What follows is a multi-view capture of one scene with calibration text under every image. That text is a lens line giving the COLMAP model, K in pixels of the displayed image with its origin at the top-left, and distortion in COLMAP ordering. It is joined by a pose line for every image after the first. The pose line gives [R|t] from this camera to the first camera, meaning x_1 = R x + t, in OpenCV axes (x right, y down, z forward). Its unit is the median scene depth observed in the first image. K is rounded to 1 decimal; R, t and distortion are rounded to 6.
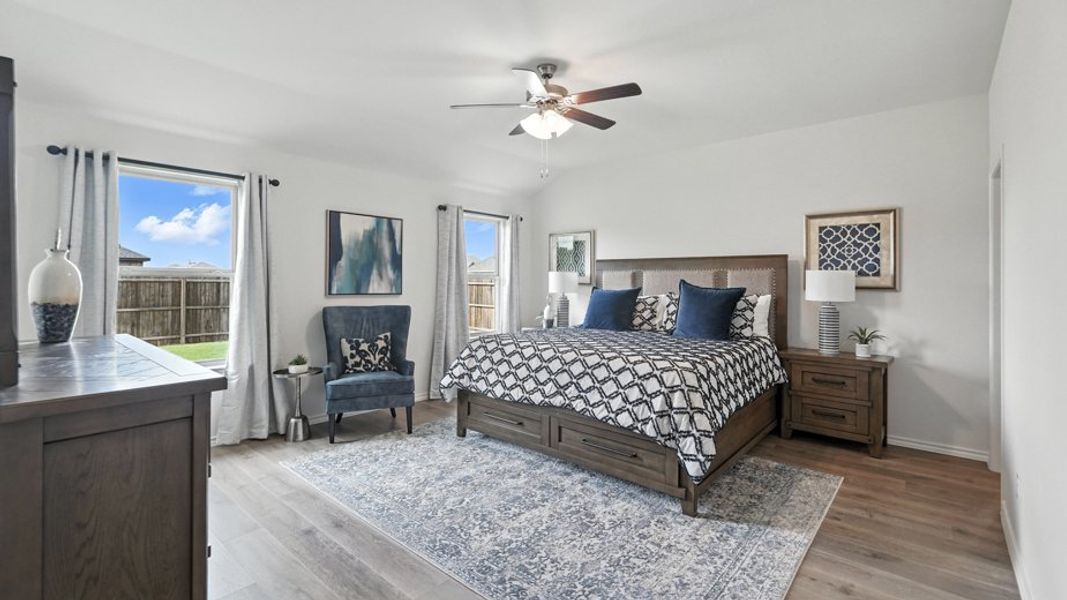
lens RADIAL K [[477.7, 0, 531.7], [0, 477.7, 271.1], [0, 0, 1]] dist [-0.000603, 0.000065]
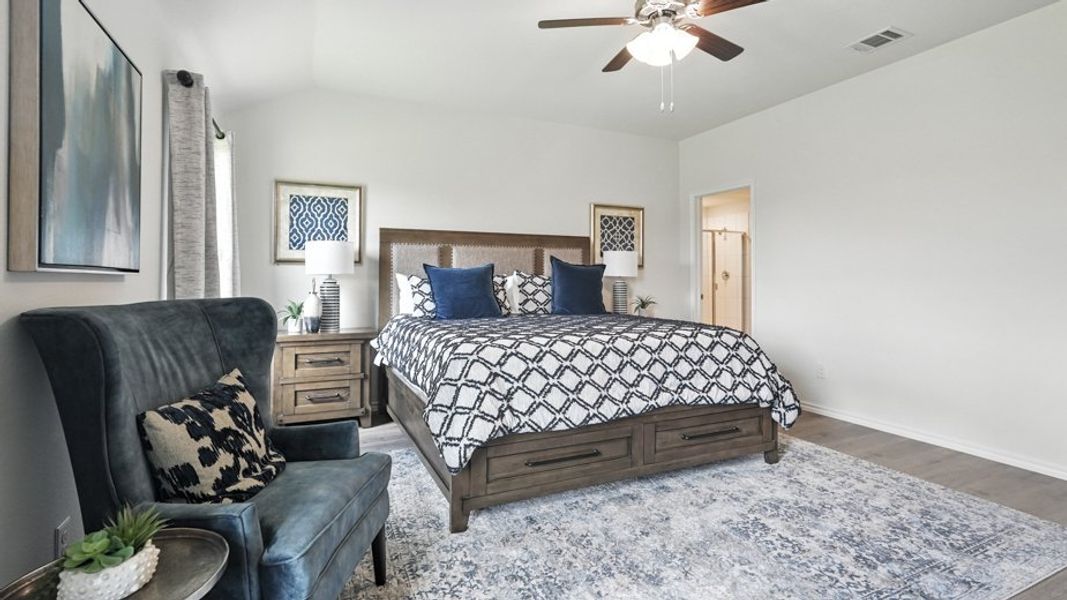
lens RADIAL K [[487.5, 0, 534.4], [0, 487.5, 267.3], [0, 0, 1]] dist [-0.004479, -0.000141]
pose [[0.406300, 0.013242, 0.913644, -0.583691], [-0.017604, 0.999823, -0.006662, 0.048813], [-0.913570, -0.013377, 0.406461, 0.665053]]
